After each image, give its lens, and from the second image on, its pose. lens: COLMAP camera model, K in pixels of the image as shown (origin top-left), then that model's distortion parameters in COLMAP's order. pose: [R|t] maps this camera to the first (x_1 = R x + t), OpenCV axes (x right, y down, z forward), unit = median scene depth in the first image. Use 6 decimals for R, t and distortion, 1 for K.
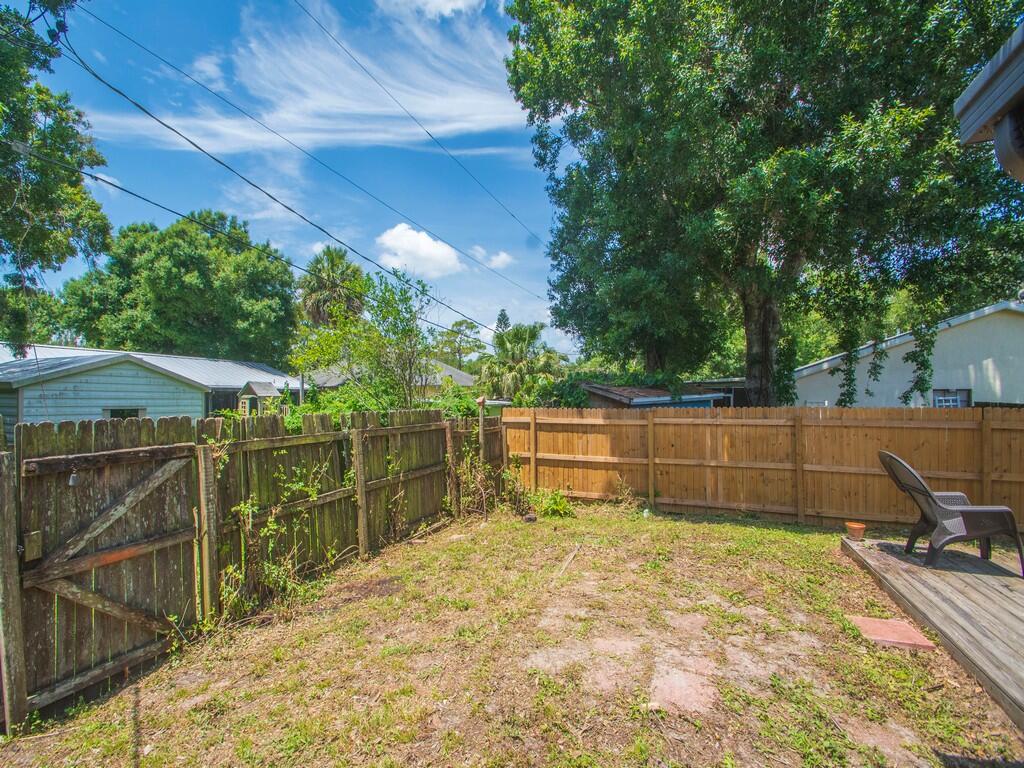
lens RADIAL K [[453.1, 0, 483.8], [0, 453.1, 395.1], [0, 0, 1]] dist [0.002502, -0.009852]
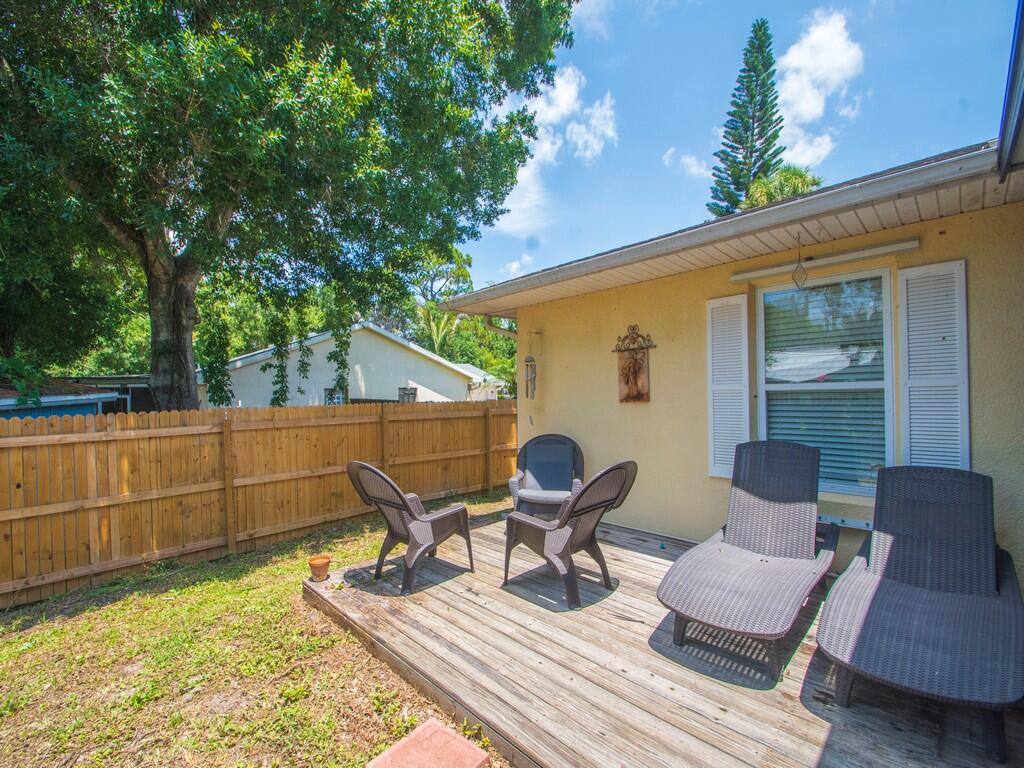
lens RADIAL K [[448.4, 0, 487.6], [0, 448.4, 390.9], [0, 0, 1]] dist [0.026725, -0.025589]
pose [[0.384626, -0.002441, 0.923069, 0.149975], [0.013622, 0.999903, -0.003033, 0.004265], [-0.922972, 0.013741, 0.384622, 0.291056]]
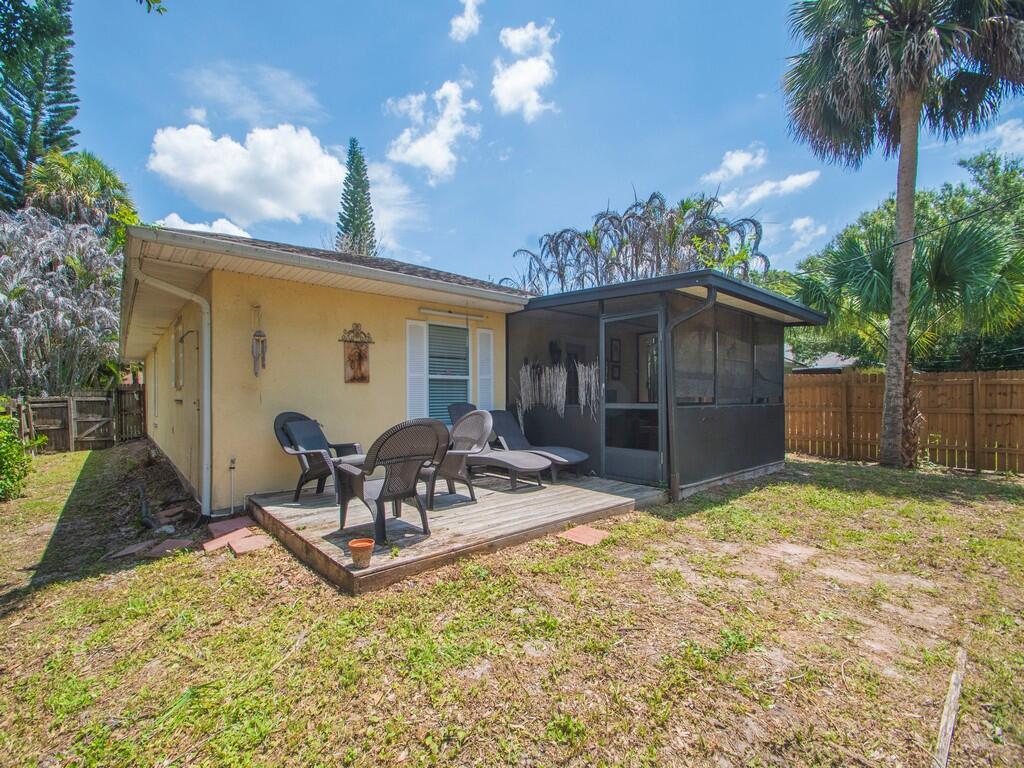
lens RADIAL K [[453.1, 0, 483.8], [0, 453.1, 395.1], [0, 0, 1]] dist [0.002502, -0.009852]
pose [[-0.897103, 0.002596, 0.441814, 0.248102], [-0.001510, 0.999959, -0.008942, 0.052025], [-0.441819, -0.008689, -0.897062, 1.010265]]
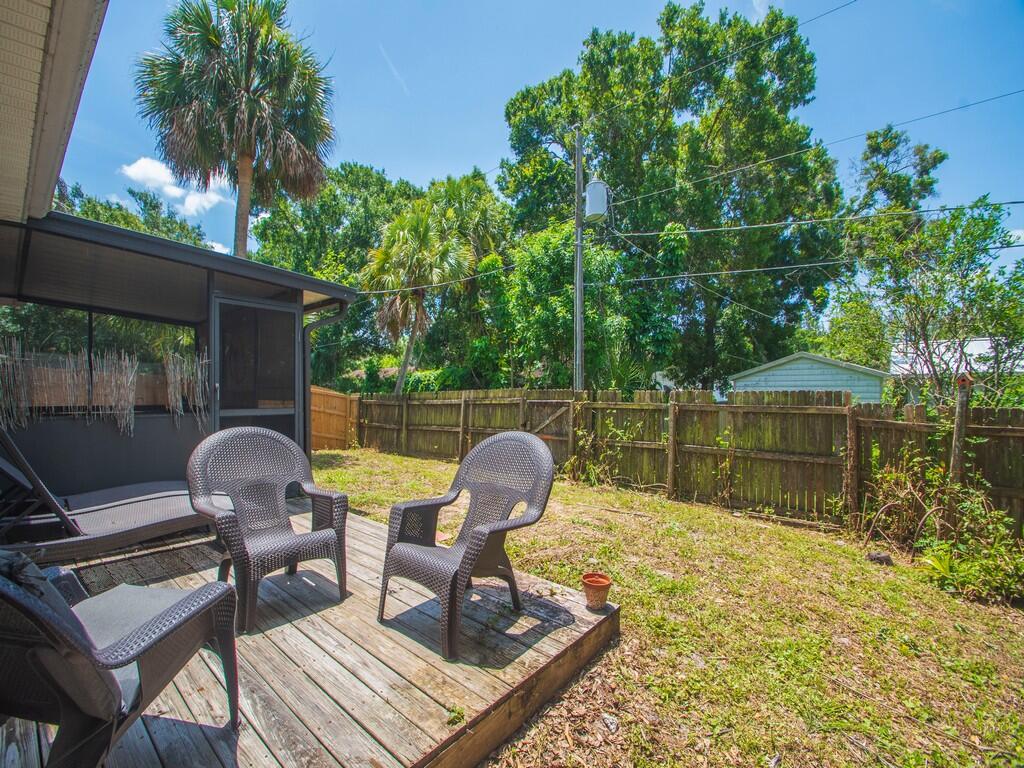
lens RADIAL K [[443.1, 0, 494.8], [0, 443.1, 406.4], [0, 0, 1]] dist [-0.001581, -0.000205]
pose [[-0.304885, 0.024309, -0.952079, 0.908489], [0.005060, 0.999701, 0.023905, 0.040685], [0.952376, 0.002470, -0.304917, 0.702928]]
